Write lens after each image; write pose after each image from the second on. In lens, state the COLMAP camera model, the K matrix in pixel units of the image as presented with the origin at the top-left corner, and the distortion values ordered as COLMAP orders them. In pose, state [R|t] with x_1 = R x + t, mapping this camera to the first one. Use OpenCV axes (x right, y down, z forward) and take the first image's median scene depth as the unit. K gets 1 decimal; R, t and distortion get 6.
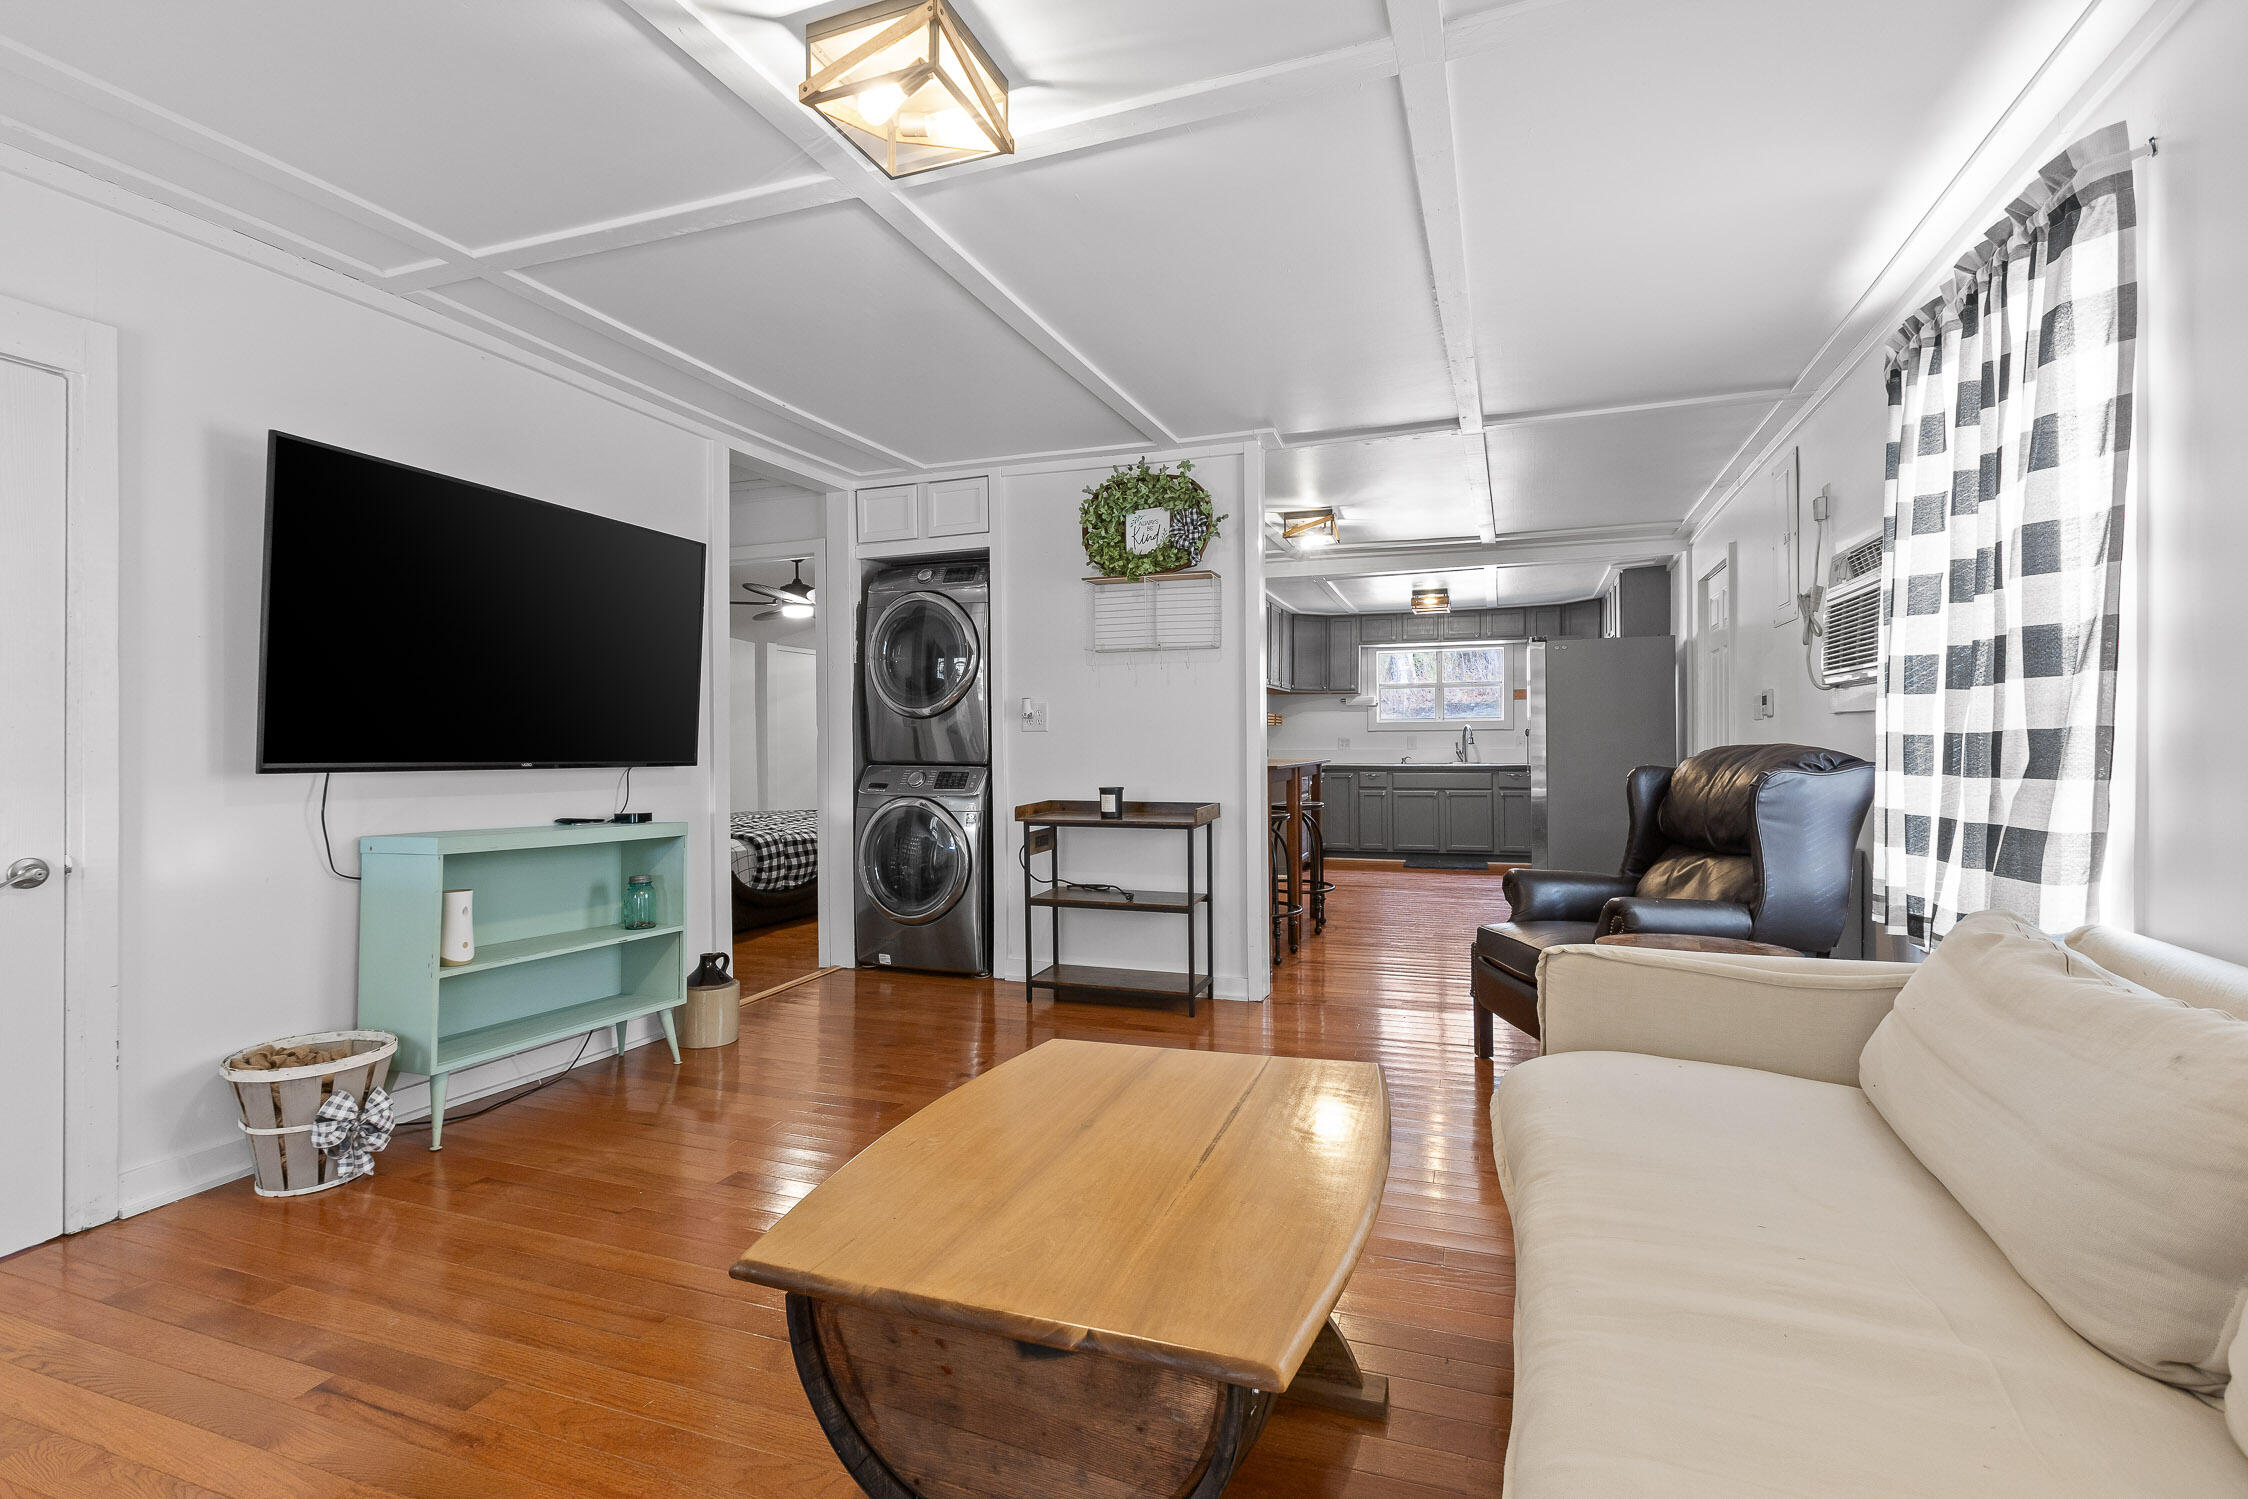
lens RADIAL K [[1008.5, 0, 1124.0], [0, 1008.5, 749.5], [0, 0, 1]] dist [-0.000940, 0.000614]
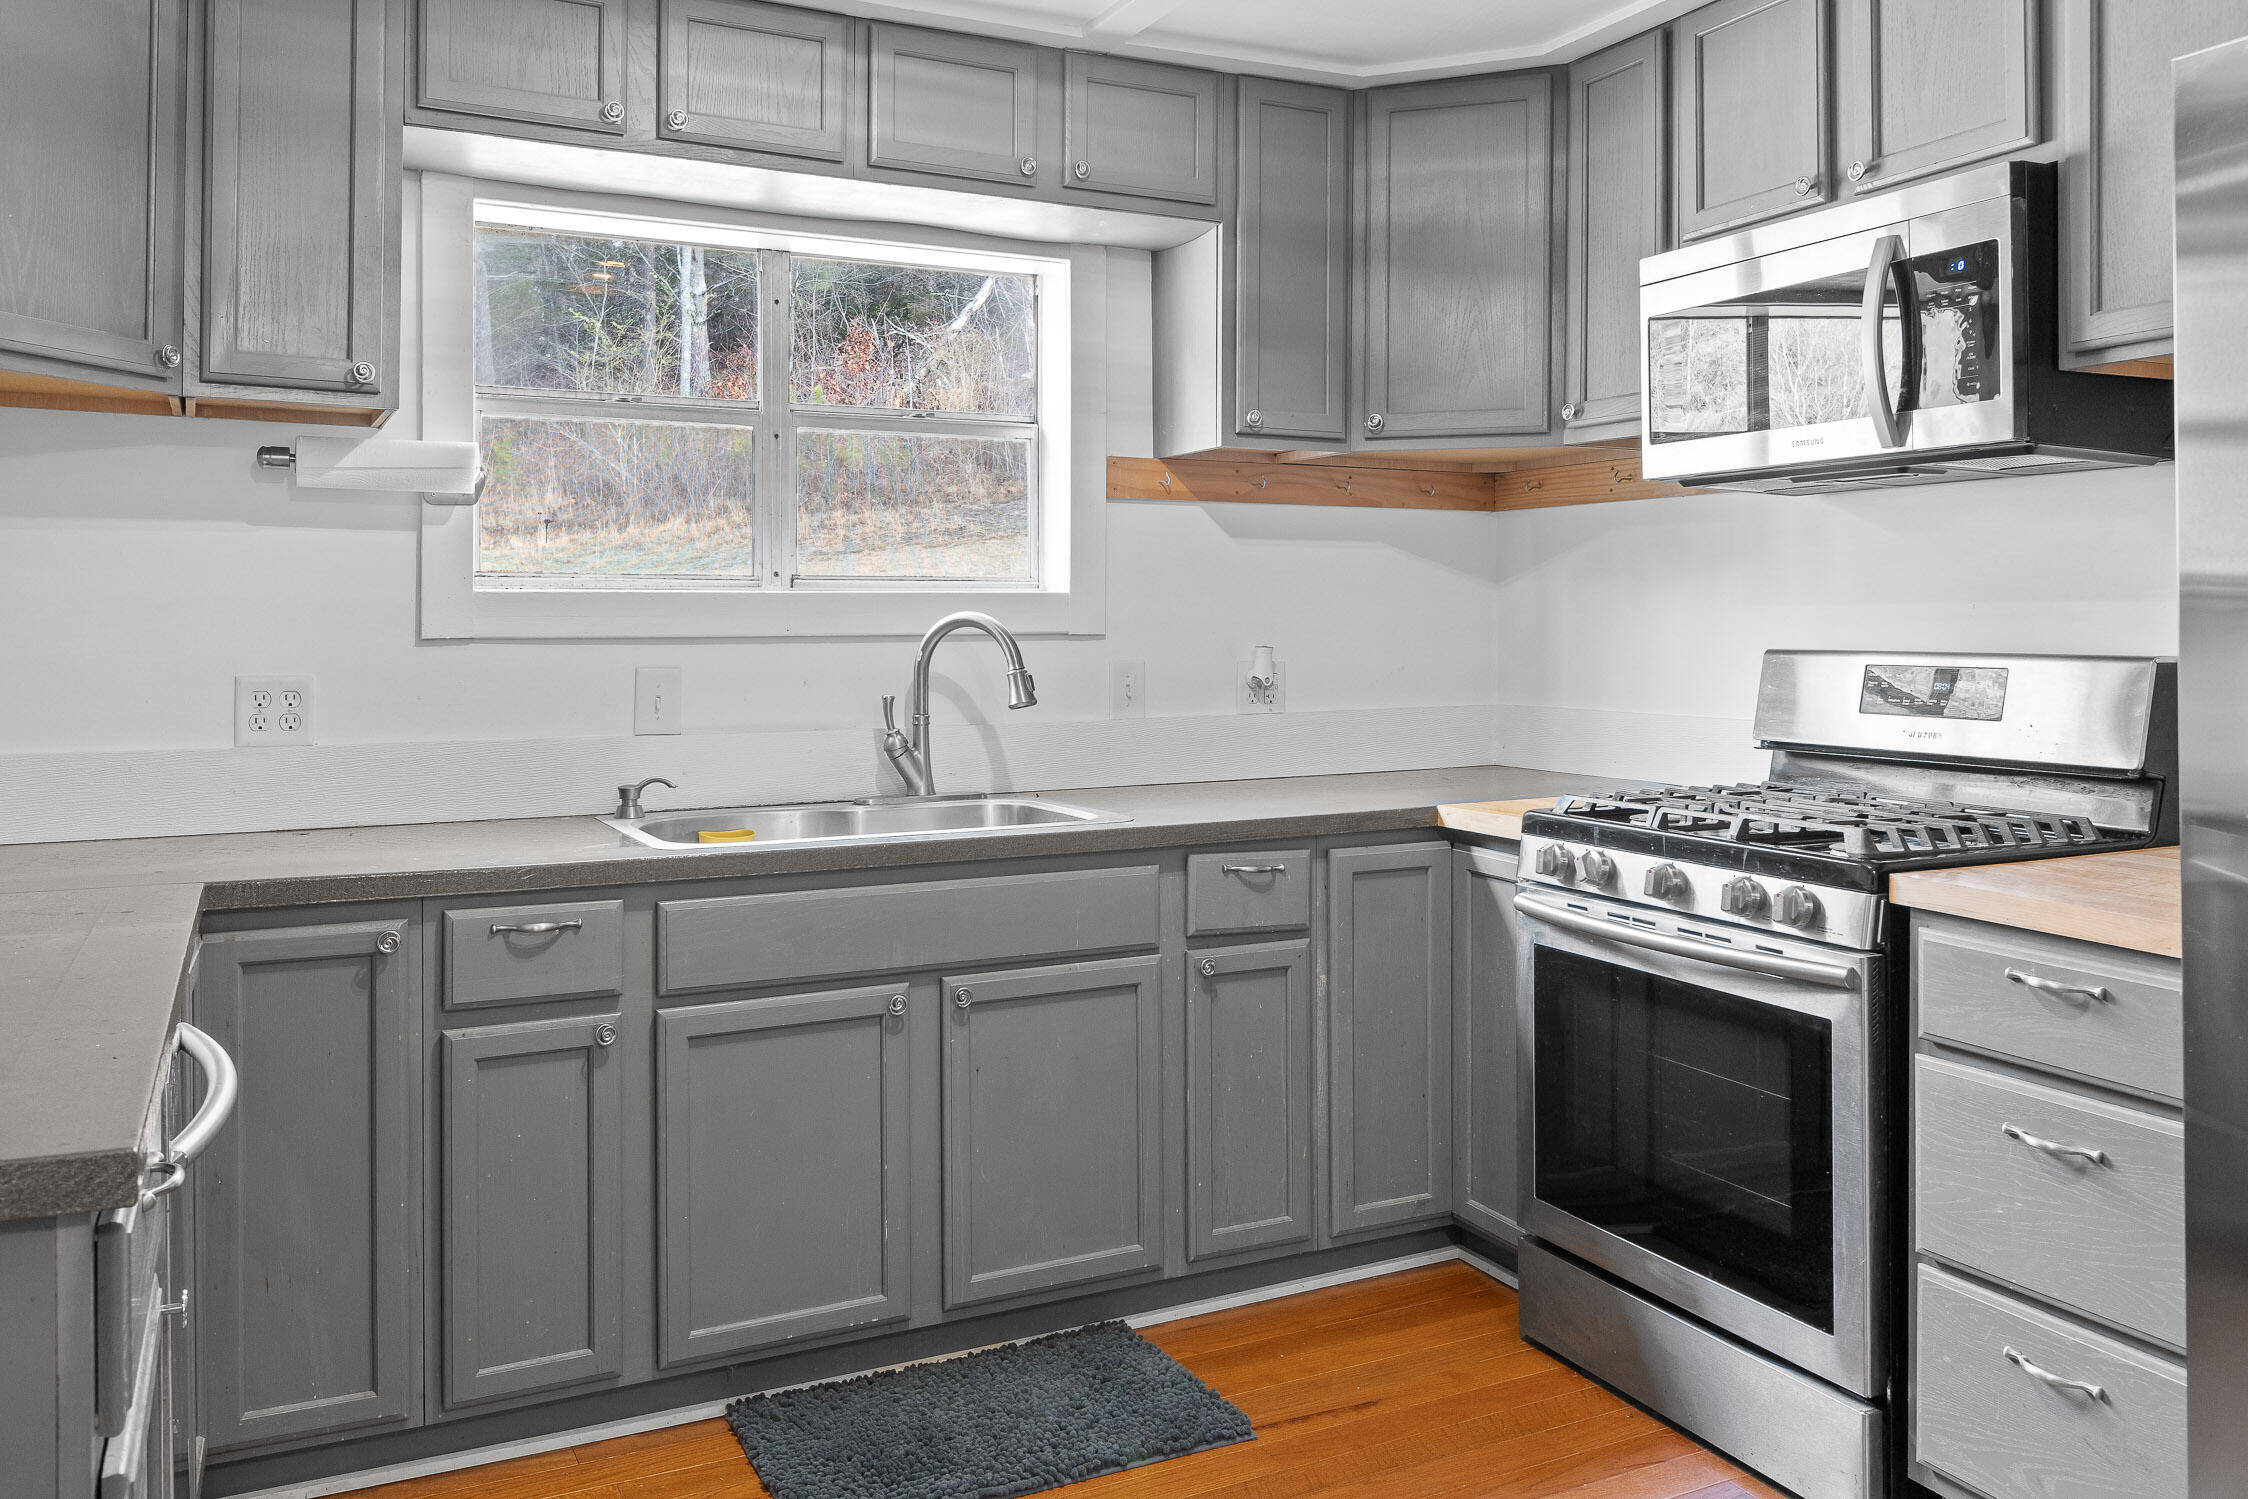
lens RADIAL K [[1772.3, 0, 1122.7], [0, 1772.3, 621.9], [0, 0, 1]] dist [0.010378, 0.004134]
pose [[0.692933, 0.007690, 0.720961, 0.188609], [0.001413, 0.999927, -0.012023, -0.032378], [-0.721001, 0.009350, 0.692871, 1.280350]]
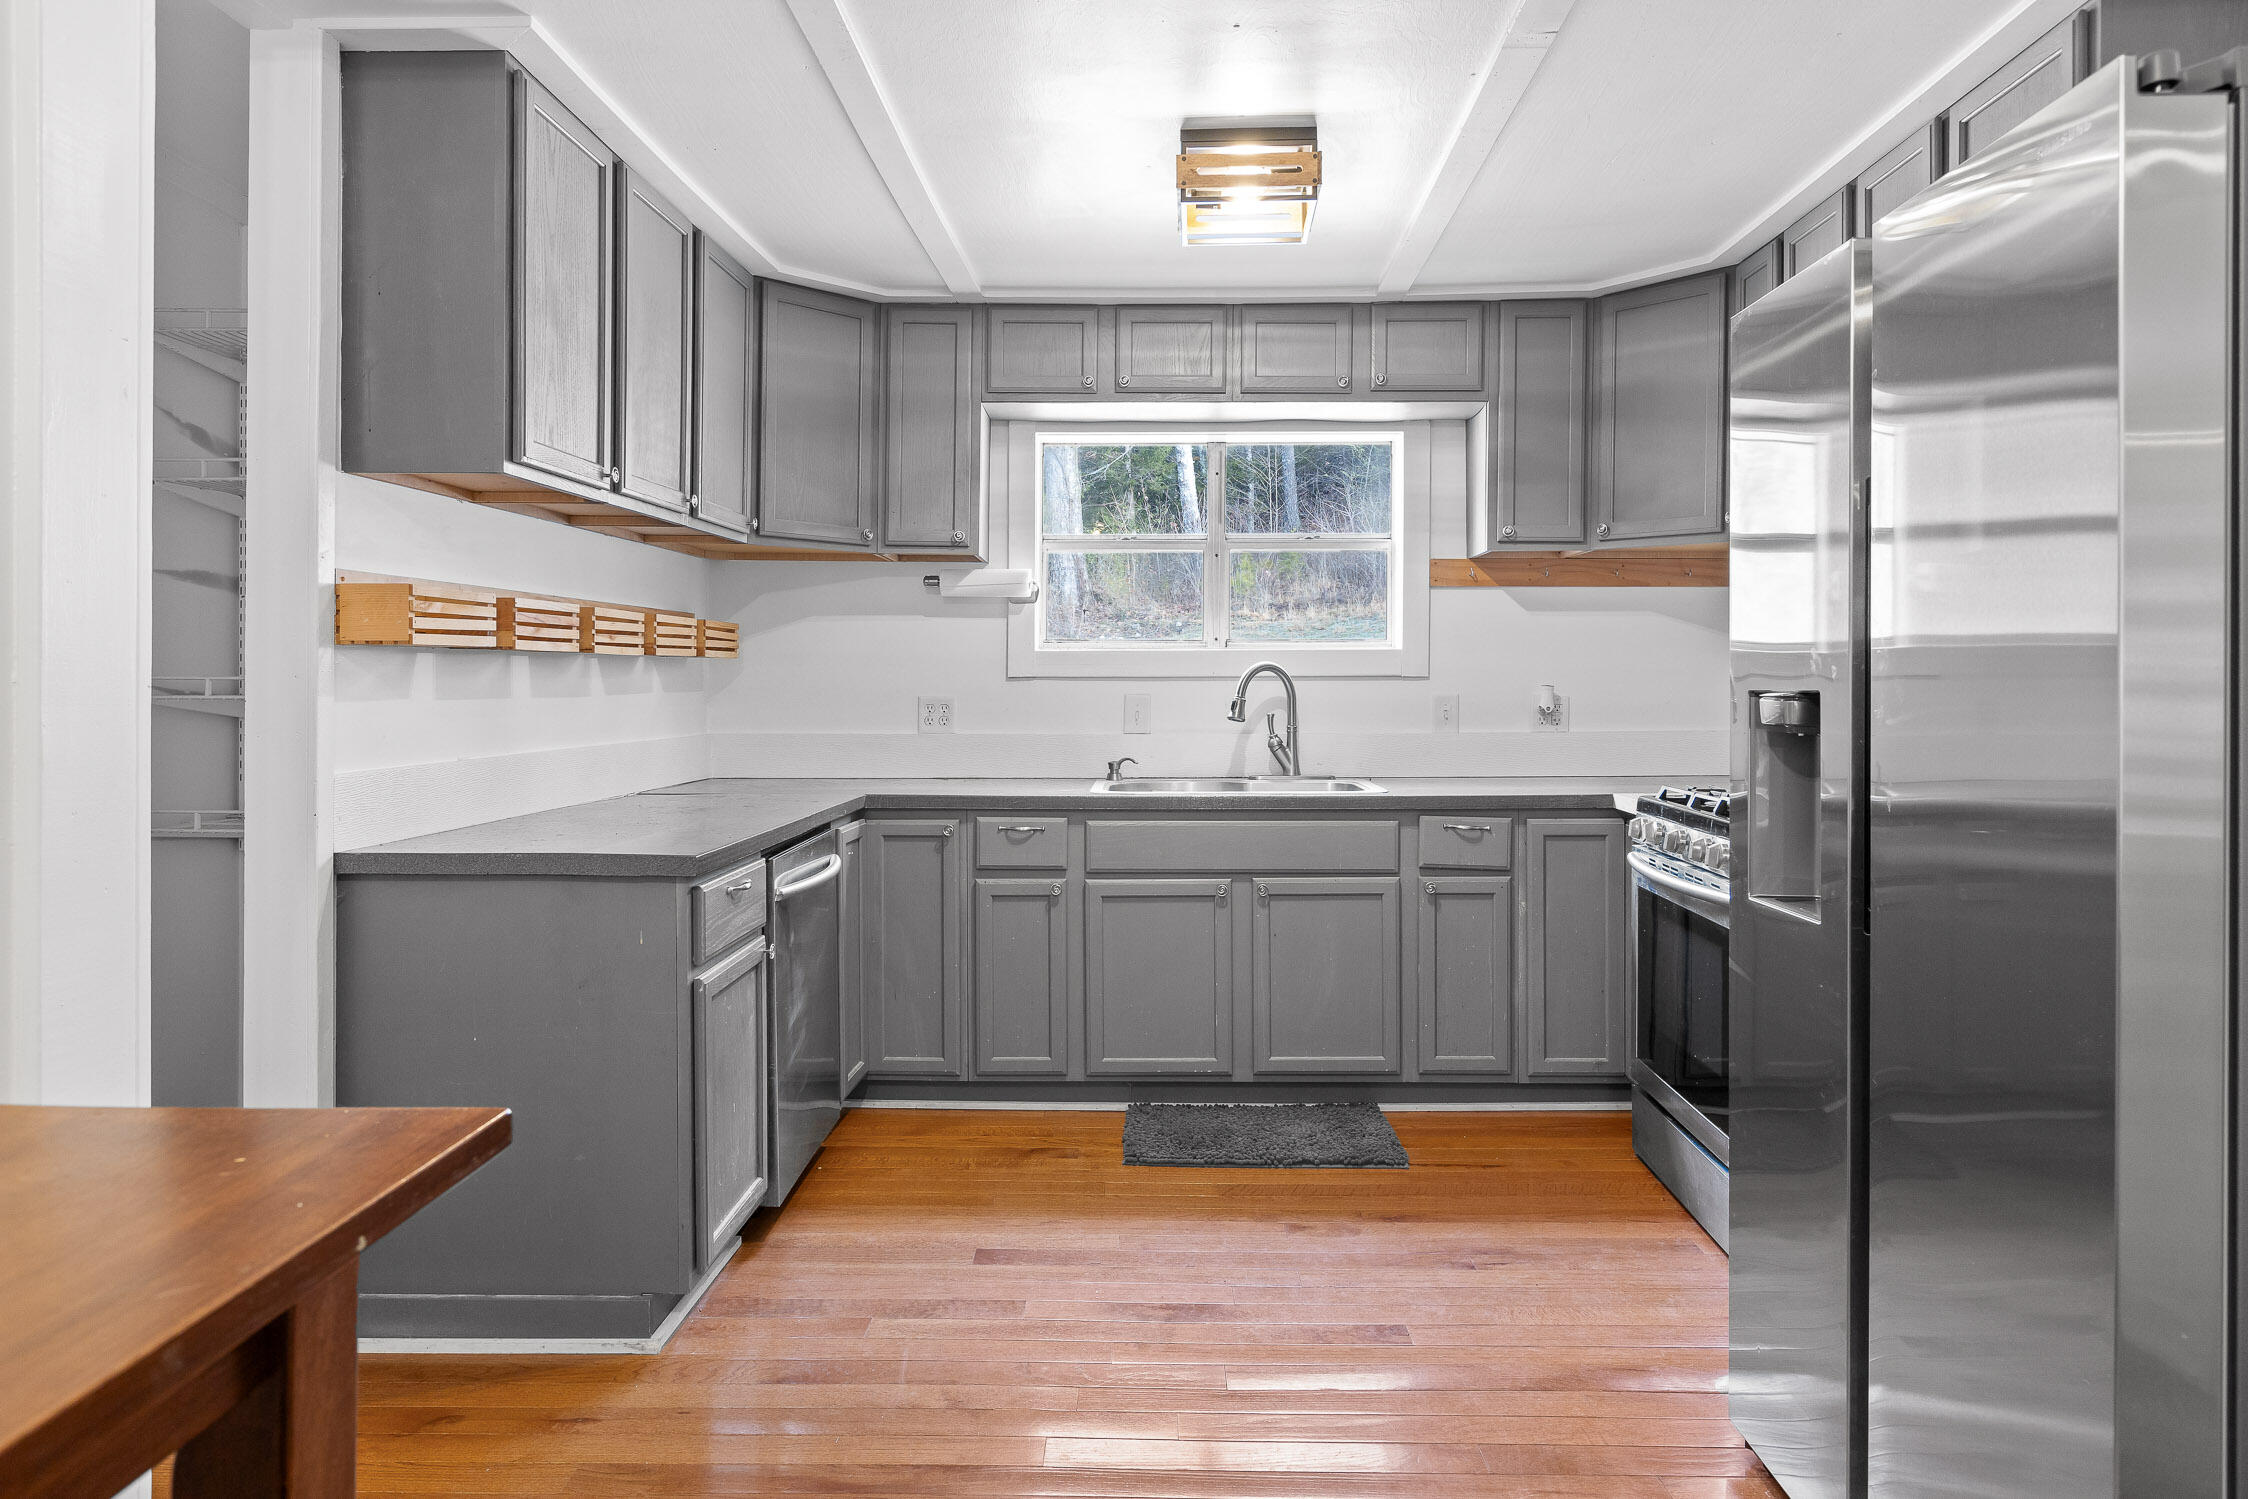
lens RADIAL K [[1410.0, 0, 1123.5], [0, 1410.0, 689.9], [0, 0, 1]] dist [0.000977, 0.000408]
pose [[0.950393, 0.005032, 0.311012, 0.251343], [-0.005531, 0.999984, 0.000722, -0.027495], [-0.311003, -0.002406, 0.950406, 1.028653]]
